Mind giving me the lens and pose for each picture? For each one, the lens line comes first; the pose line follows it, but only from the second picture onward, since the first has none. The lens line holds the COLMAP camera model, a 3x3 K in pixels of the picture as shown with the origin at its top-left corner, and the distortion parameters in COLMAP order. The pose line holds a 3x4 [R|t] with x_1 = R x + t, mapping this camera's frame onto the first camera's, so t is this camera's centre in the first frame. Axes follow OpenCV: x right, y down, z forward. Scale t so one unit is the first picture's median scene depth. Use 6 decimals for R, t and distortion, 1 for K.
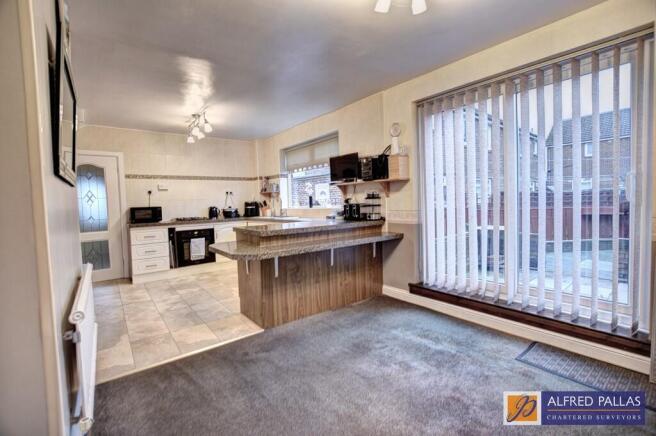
lens RADIAL K [[288.5, 0, 332.9], [0, 288.5, 213.9], [0, 0, 1]] dist [-0.032945, 0.000929]
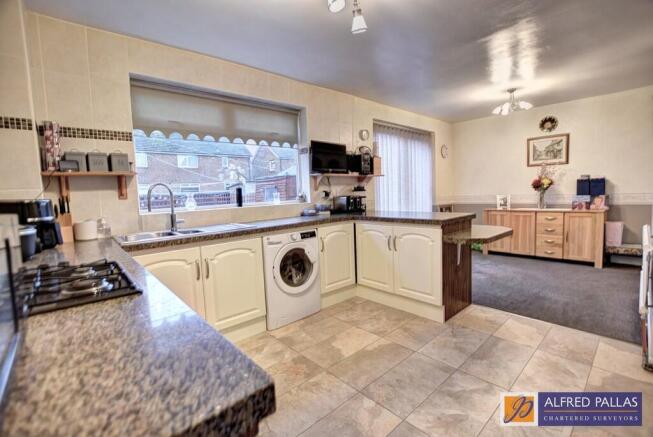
lens RADIAL K [[287.2, 0, 332.0], [0, 287.2, 216.7], [0, 0, 1]] dist [-0.032945, 0.000929]
pose [[-0.050641, -0.055382, 0.997180, -0.694537], [0.078838, 0.995124, 0.059272, -0.020724], [-0.995600, 0.081618, -0.046027, 0.839340]]
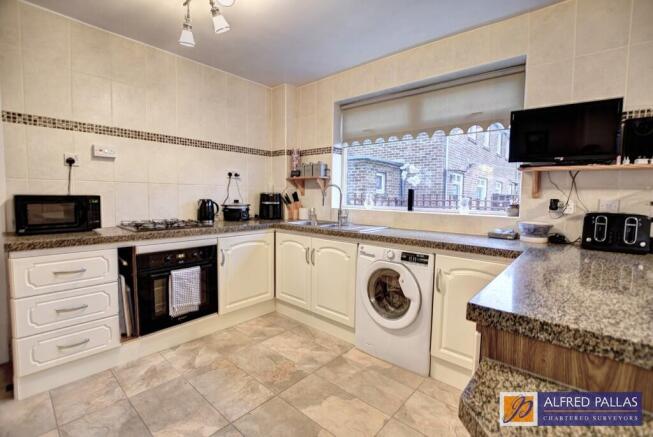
lens RADIAL K [[287.2, 0, 324.8], [0, 287.2, 215.8], [0, 0, 1]] dist [-0.032945, 0.000929]
pose [[0.983190, 0.034823, 0.179232, -0.332744], [-0.039808, 0.998912, 0.024289, -0.018552], [-0.178192, -0.031015, 0.983507, 0.506656]]
